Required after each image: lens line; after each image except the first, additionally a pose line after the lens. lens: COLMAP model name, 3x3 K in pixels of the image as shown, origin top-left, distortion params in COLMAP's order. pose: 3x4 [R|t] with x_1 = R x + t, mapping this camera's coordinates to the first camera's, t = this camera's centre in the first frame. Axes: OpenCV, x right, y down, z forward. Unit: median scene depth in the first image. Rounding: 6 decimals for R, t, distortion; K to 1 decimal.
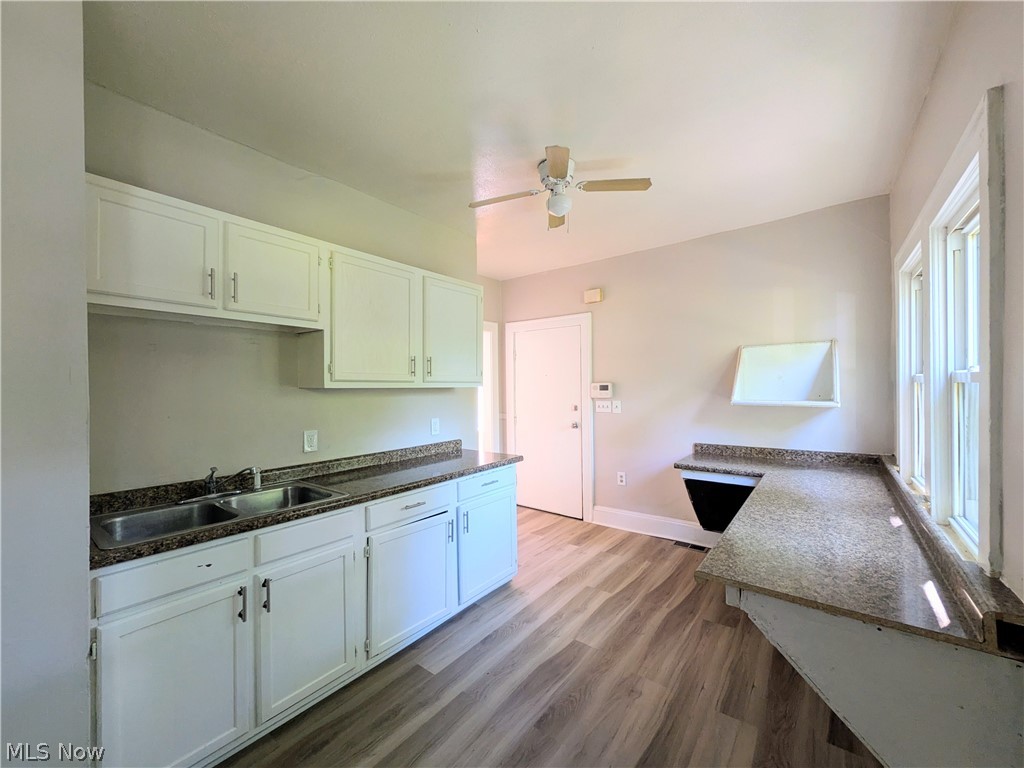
lens RADIAL K [[405.7, 0, 511.1], [0, 405.7, 385.7], [0, 0, 1]] dist [0.001503, -0.000099]
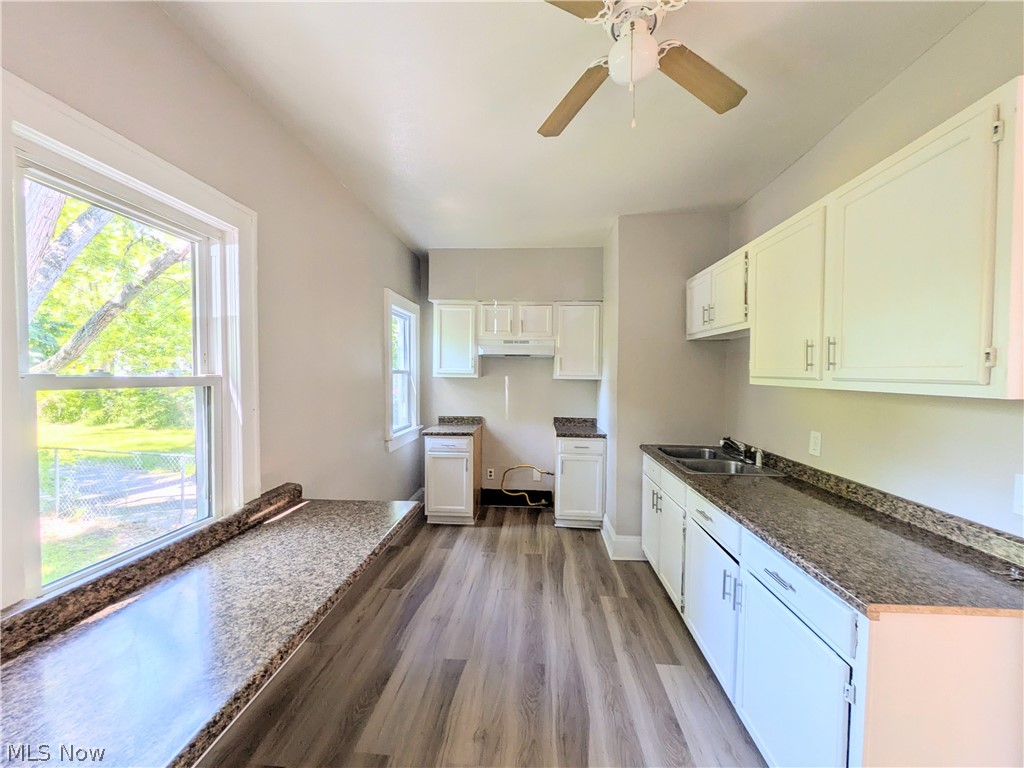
lens RADIAL K [[405.7, 0, 511.1], [0, 405.7, 385.7], [0, 0, 1]] dist [0.001503, -0.000099]
pose [[-0.826514, 0.021698, -0.562498, 0.708676], [0.003767, 0.999448, 0.033017, -0.031108], [0.562904, 0.025170, -0.826139, 1.700831]]
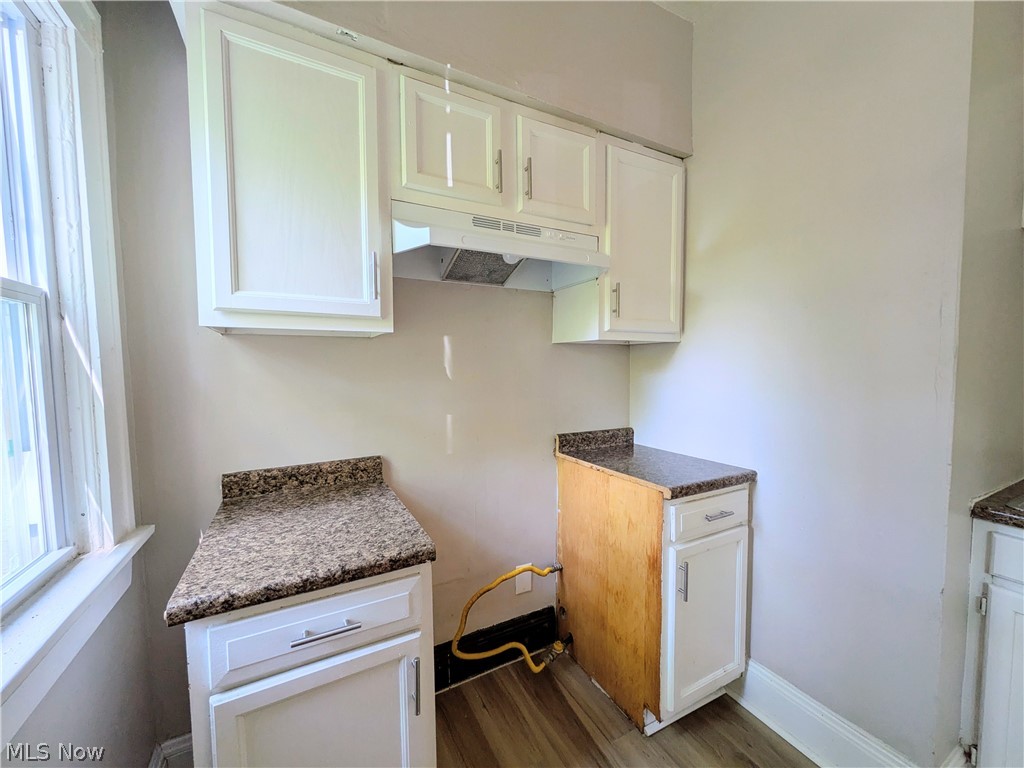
lens RADIAL K [[405.7, 0, 511.1], [0, 405.7, 385.7], [0, 0, 1]] dist [0.001503, -0.000099]
pose [[-0.400027, 0.063924, -0.914272, 0.430443], [0.023926, 0.997953, 0.059306, 0.007220], [0.916191, 0.001849, -0.400737, 0.975529]]
